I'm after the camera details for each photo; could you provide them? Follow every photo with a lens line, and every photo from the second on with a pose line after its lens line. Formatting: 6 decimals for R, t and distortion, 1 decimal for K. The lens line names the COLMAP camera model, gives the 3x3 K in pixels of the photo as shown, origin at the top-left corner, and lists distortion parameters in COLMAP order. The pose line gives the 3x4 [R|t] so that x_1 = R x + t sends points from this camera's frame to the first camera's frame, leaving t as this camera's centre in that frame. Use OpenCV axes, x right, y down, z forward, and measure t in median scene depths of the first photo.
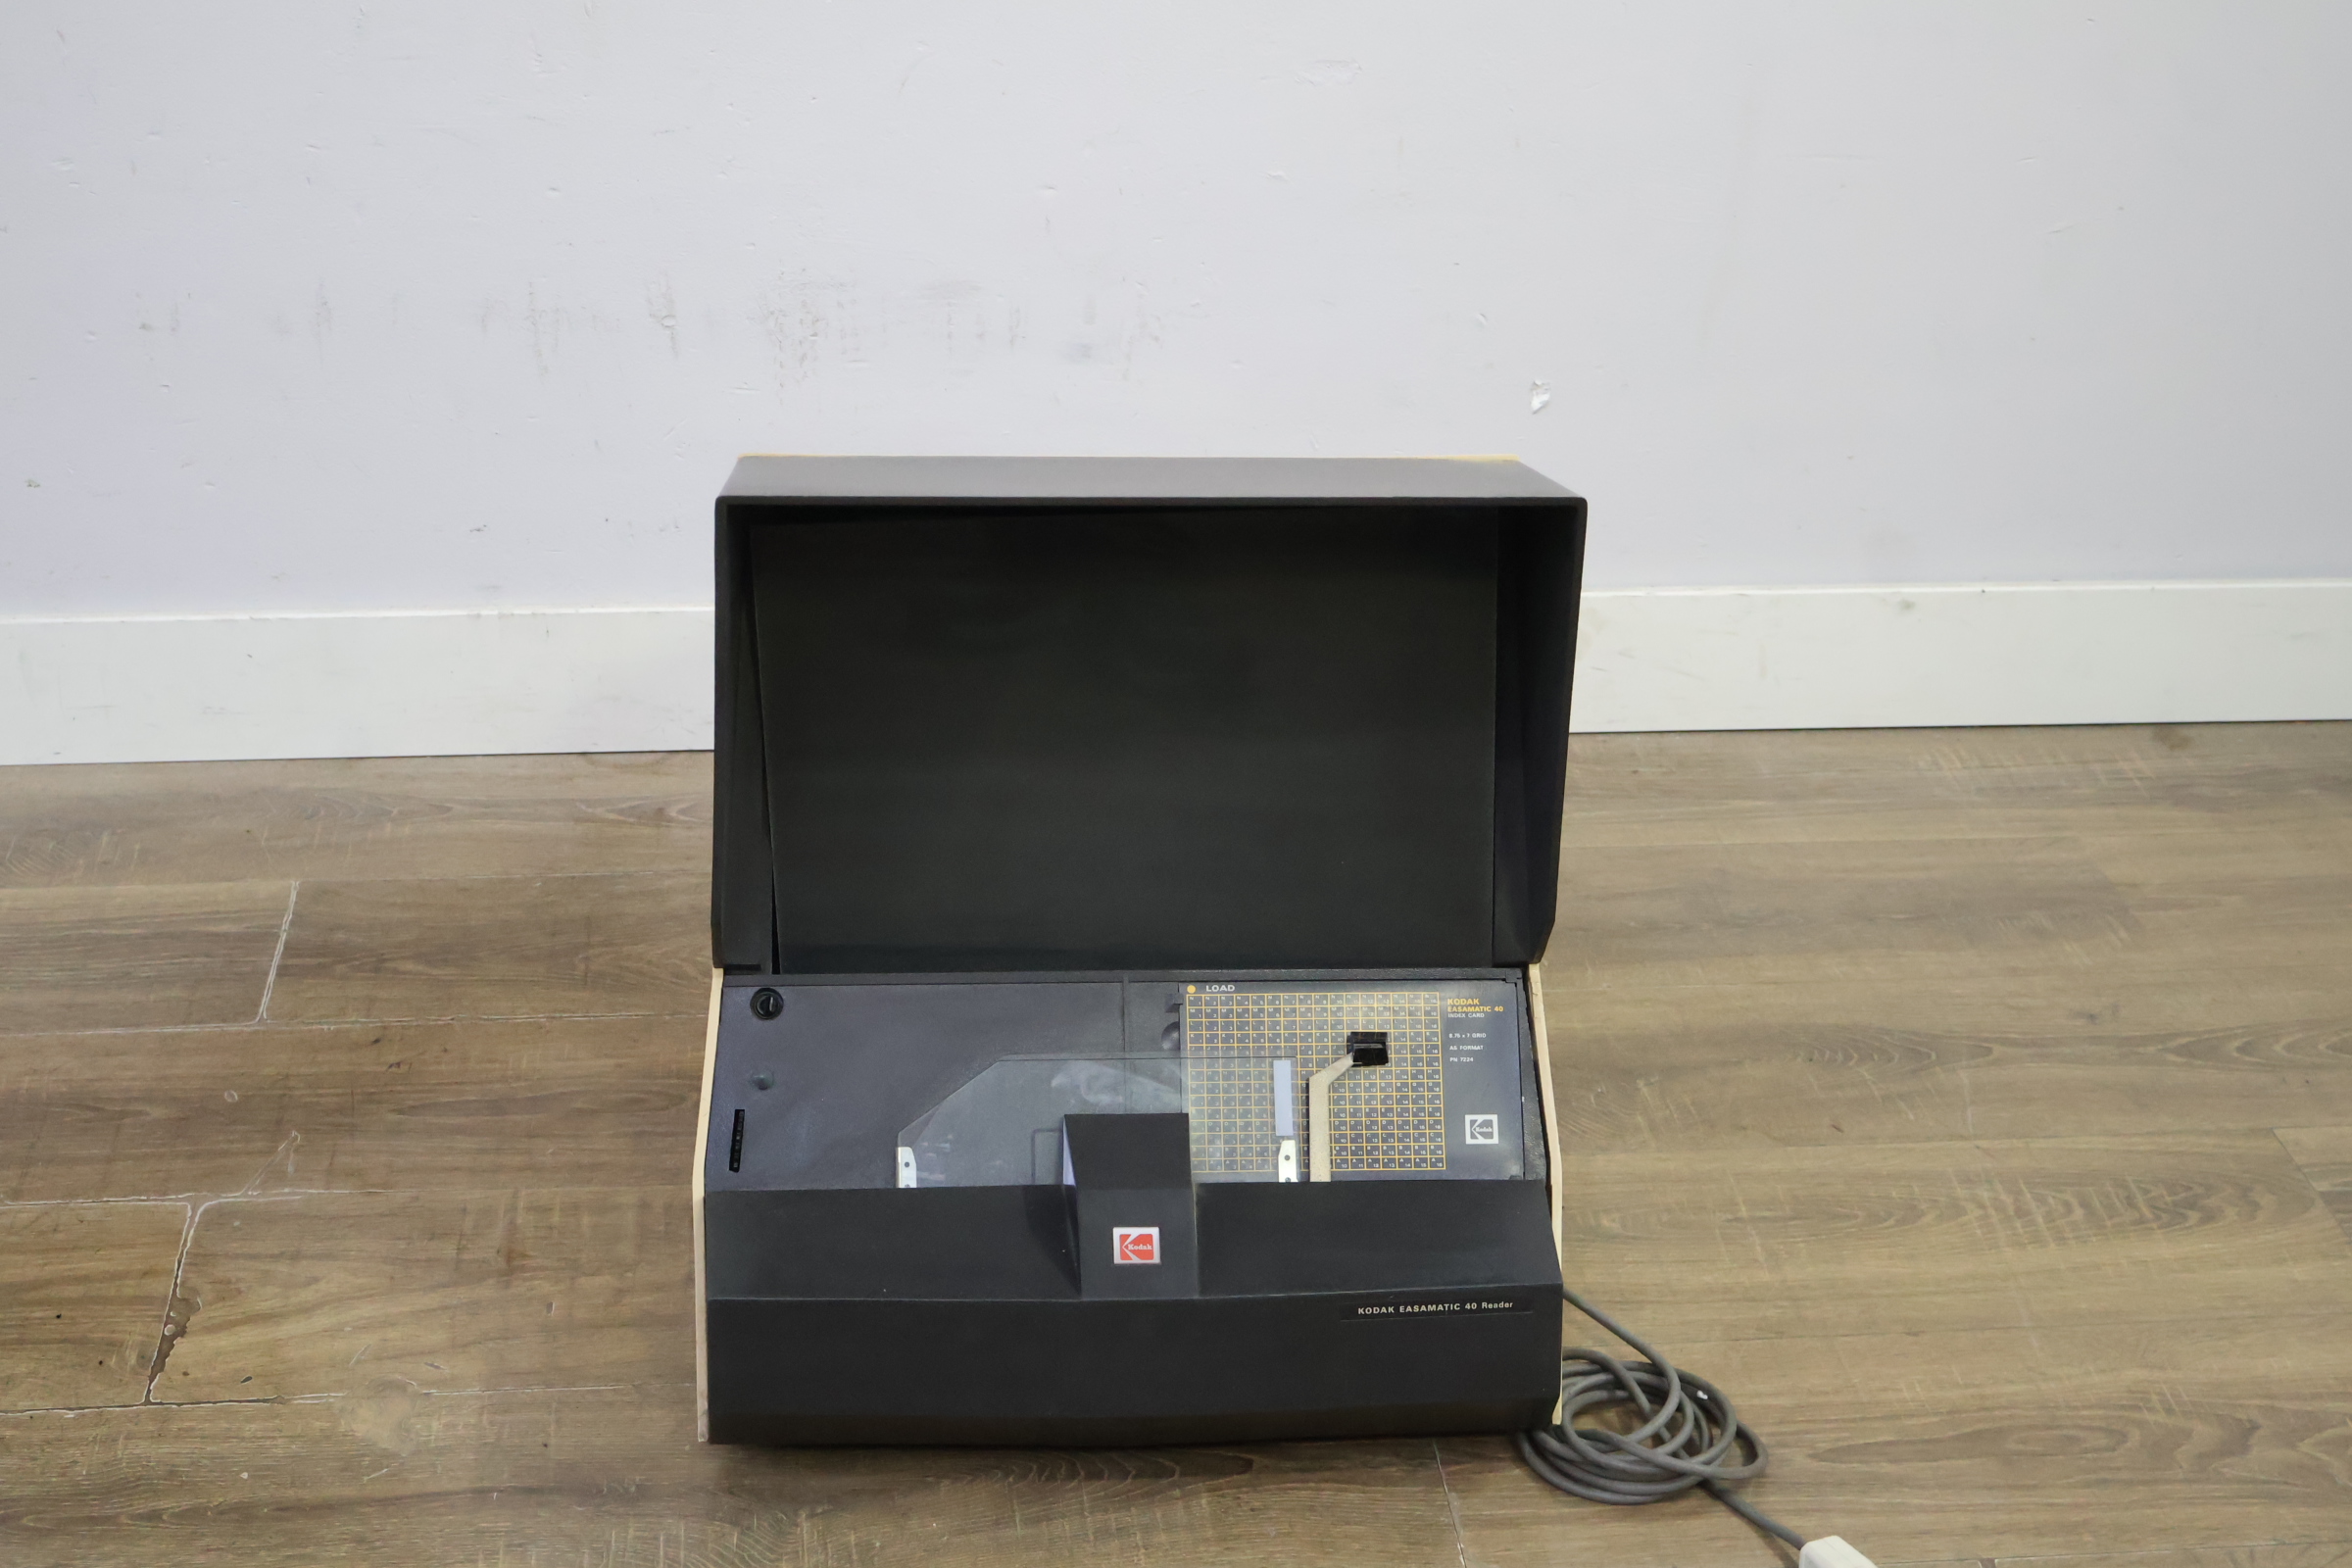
lens RADIAL K [[3431.6, 0, 1158.3], [0, 3431.6, 778.4], [0, 0, 1]] dist [0.009616, 0.000000]
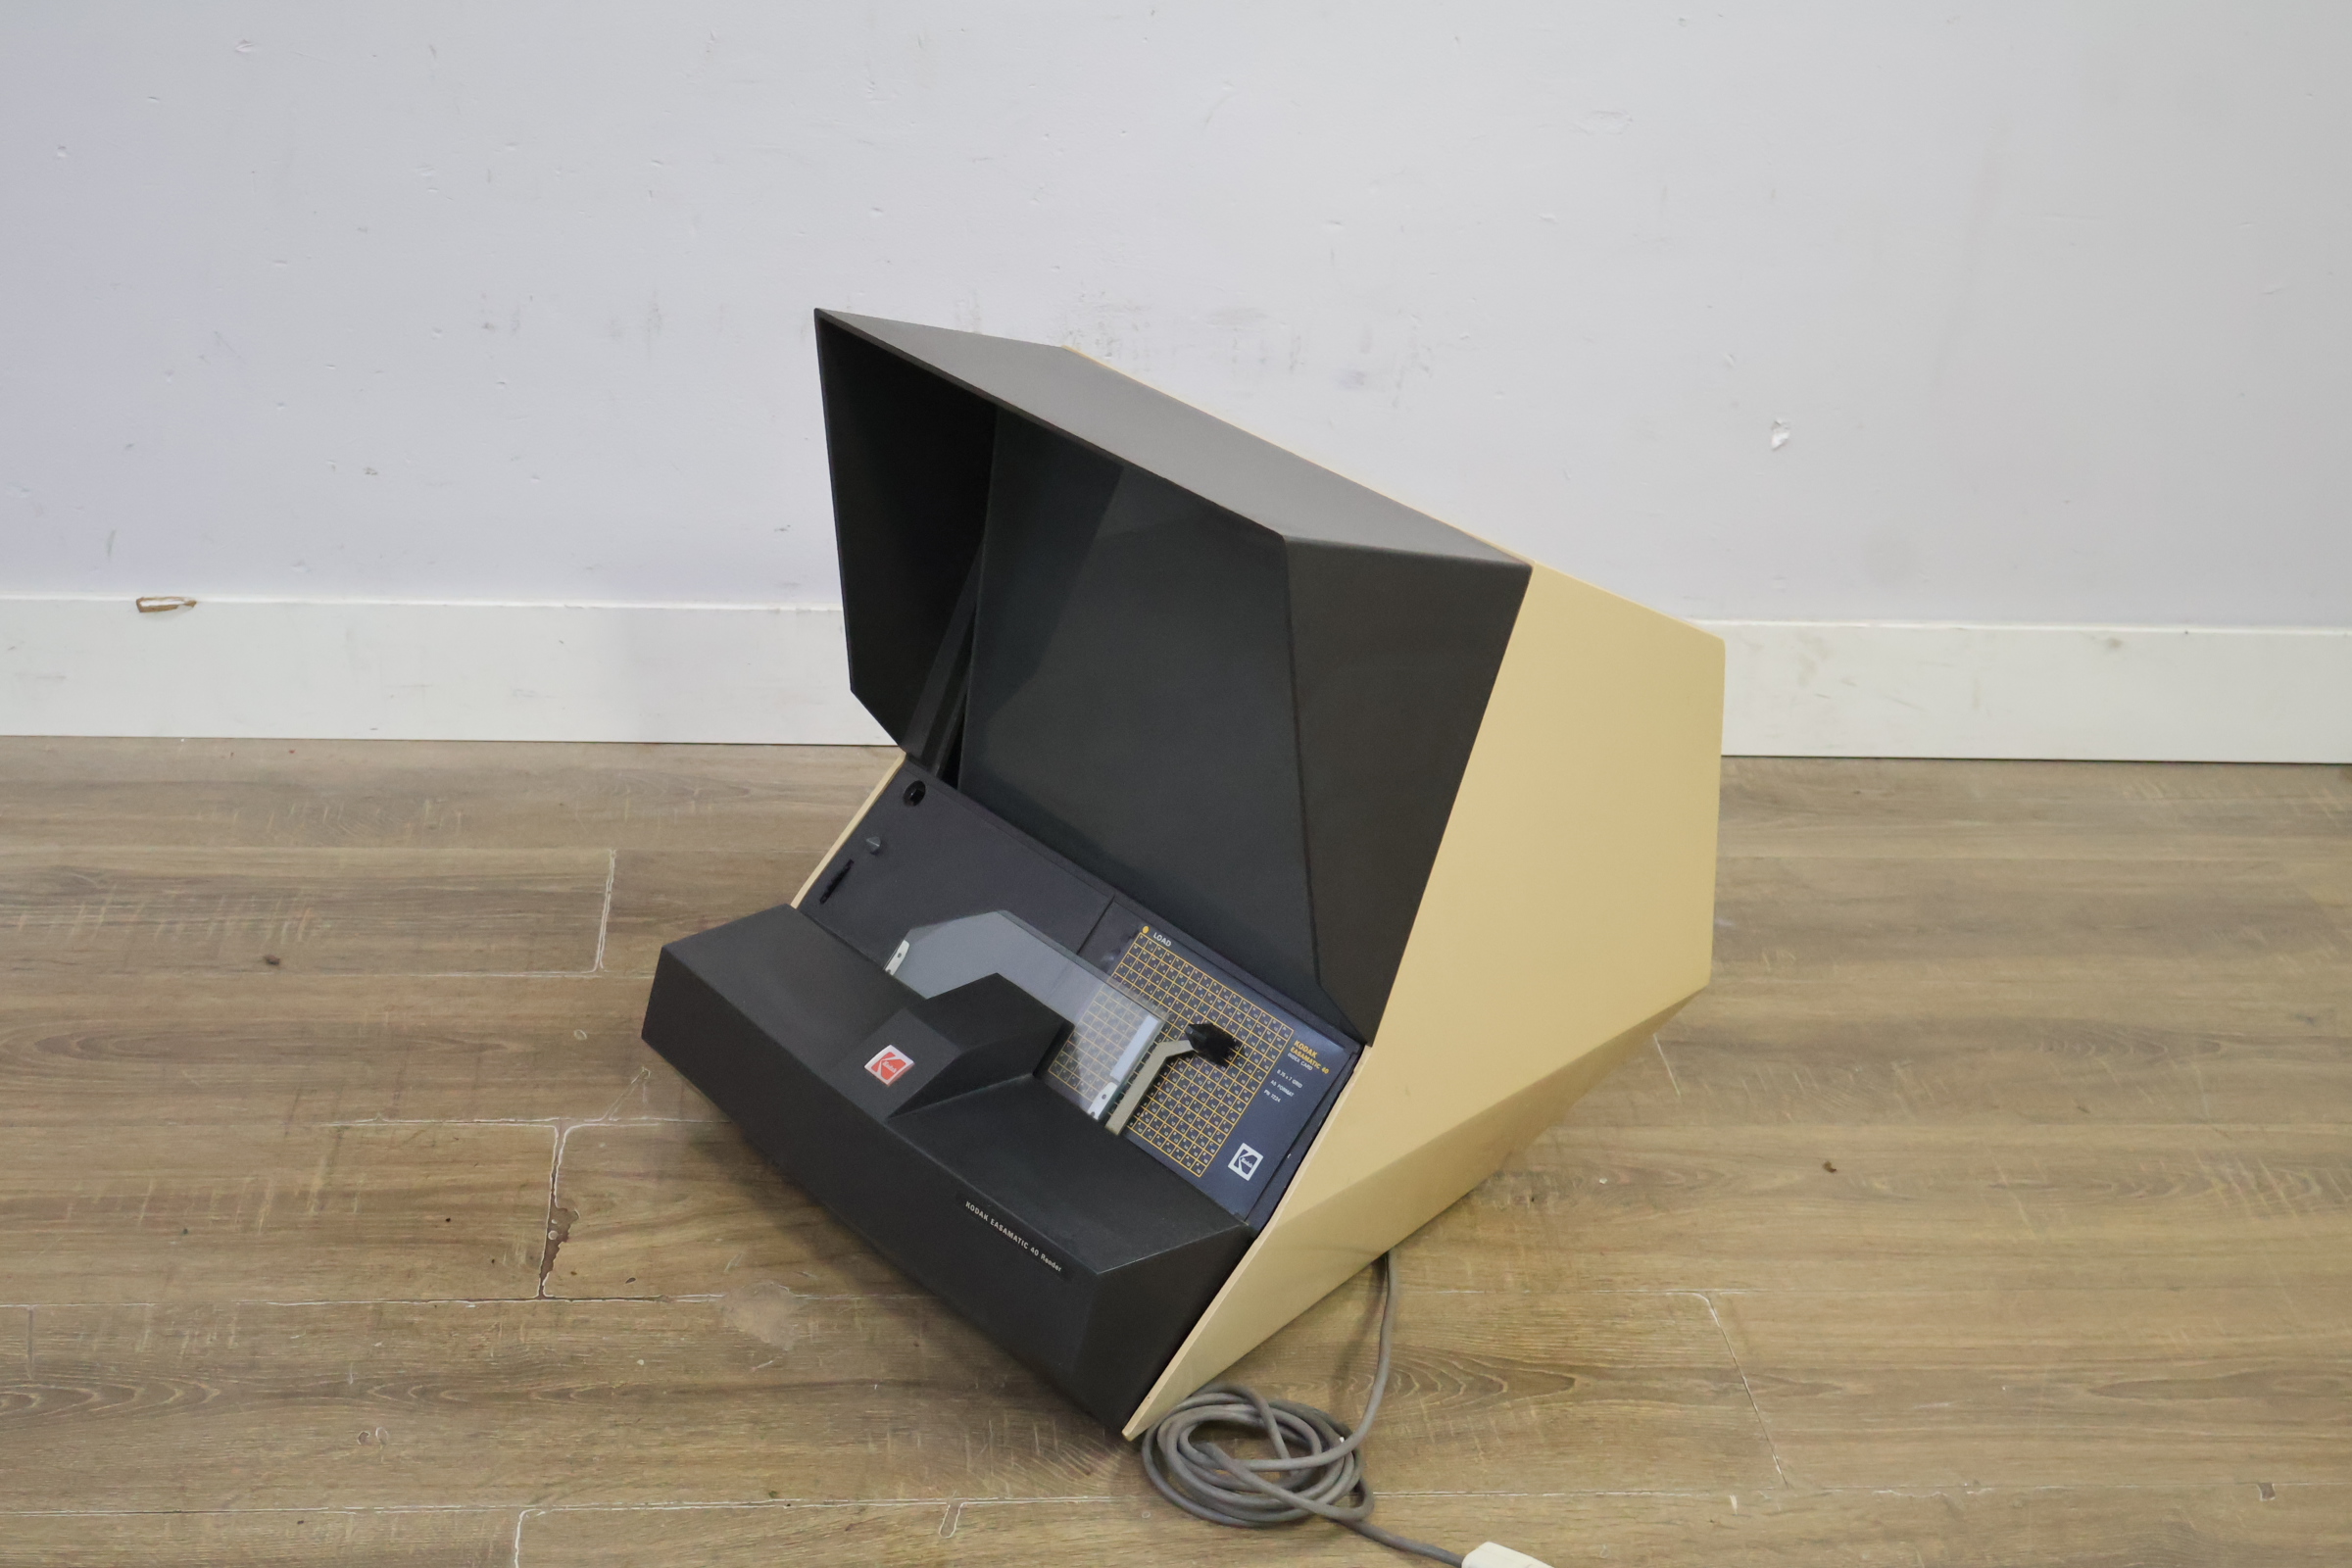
lens RADIAL K [[3431.6, 0, 1171.1], [0, 3431.6, 763.3], [0, 0, 1]] dist [0.009616, 0.000000]
pose [[0.999583, 0.028477, 0.004874, -0.099308], [-0.028248, 0.998721, -0.041930, 0.050315], [-0.006062, 0.041775, 0.999109, -0.071770]]
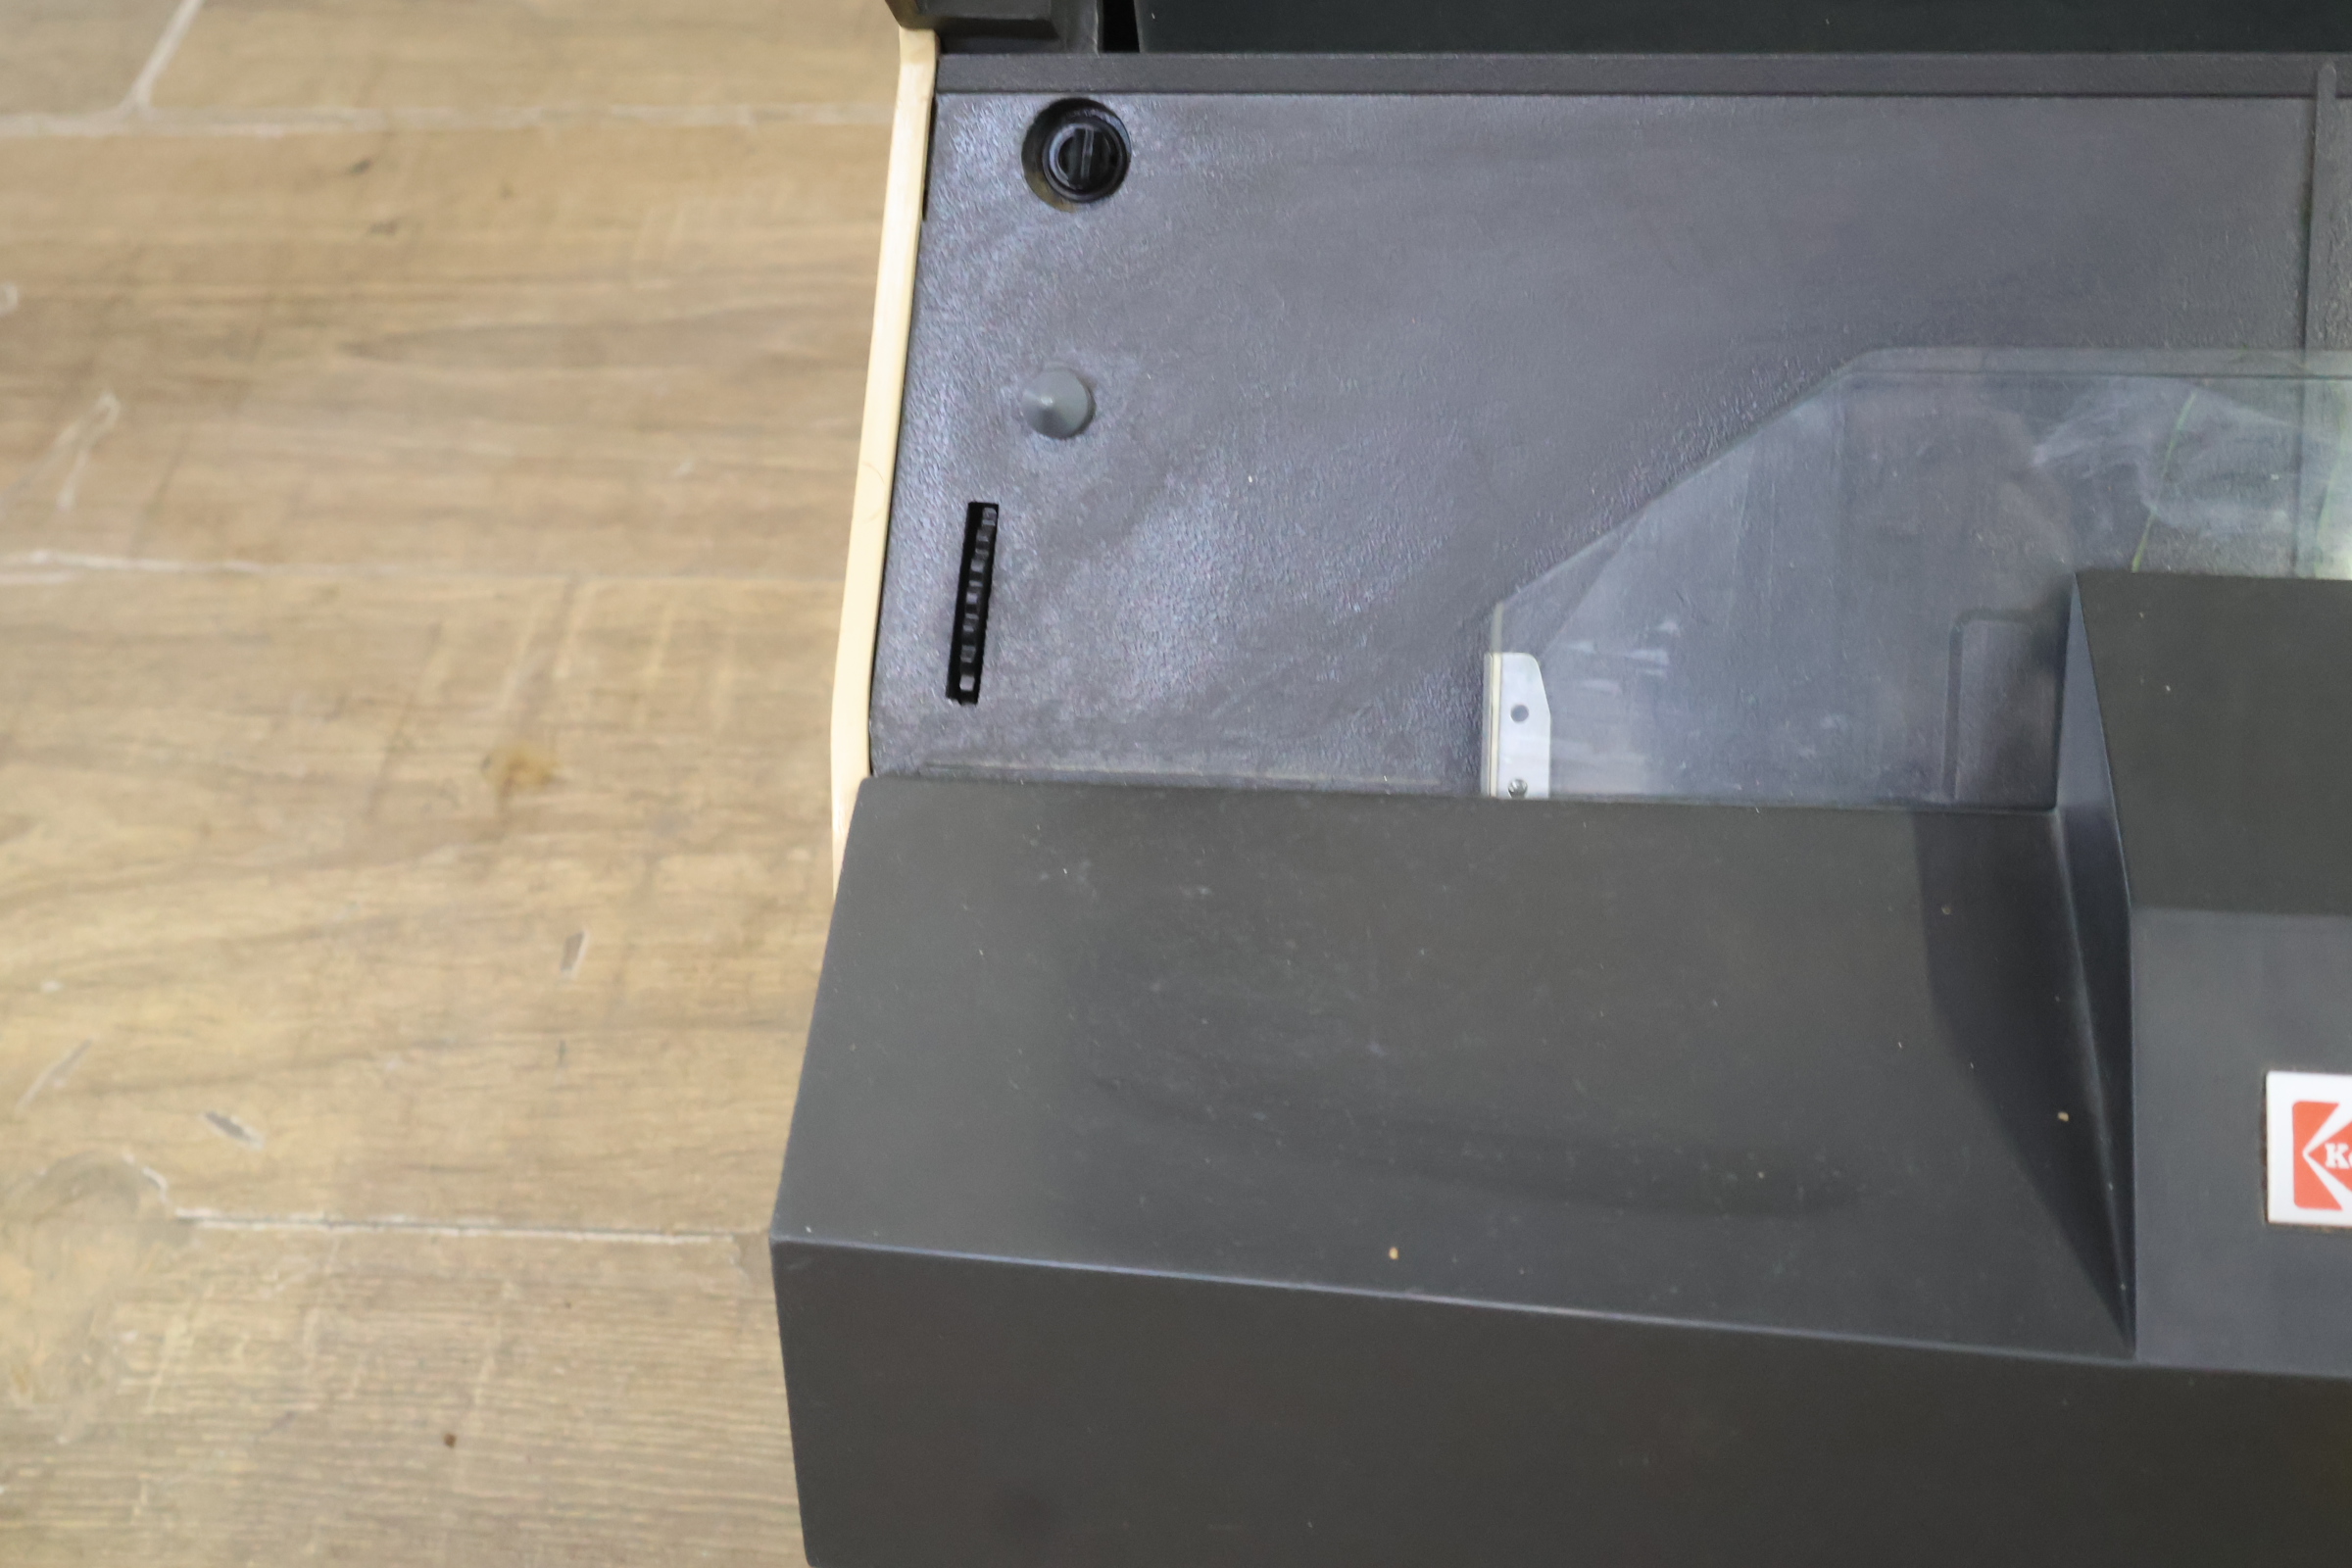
lens RADIAL K [[3431.6, 0, 1150.5], [0, 3431.6, 787.3], [0, 0, 1]] dist [0.009616, 0.000000]
pose [[0.973796, 0.061220, -0.219028, -0.035134], [0.004694, 0.957471, 0.288490, 0.029565], [0.227374, -0.281959, 0.932095, 0.648132]]
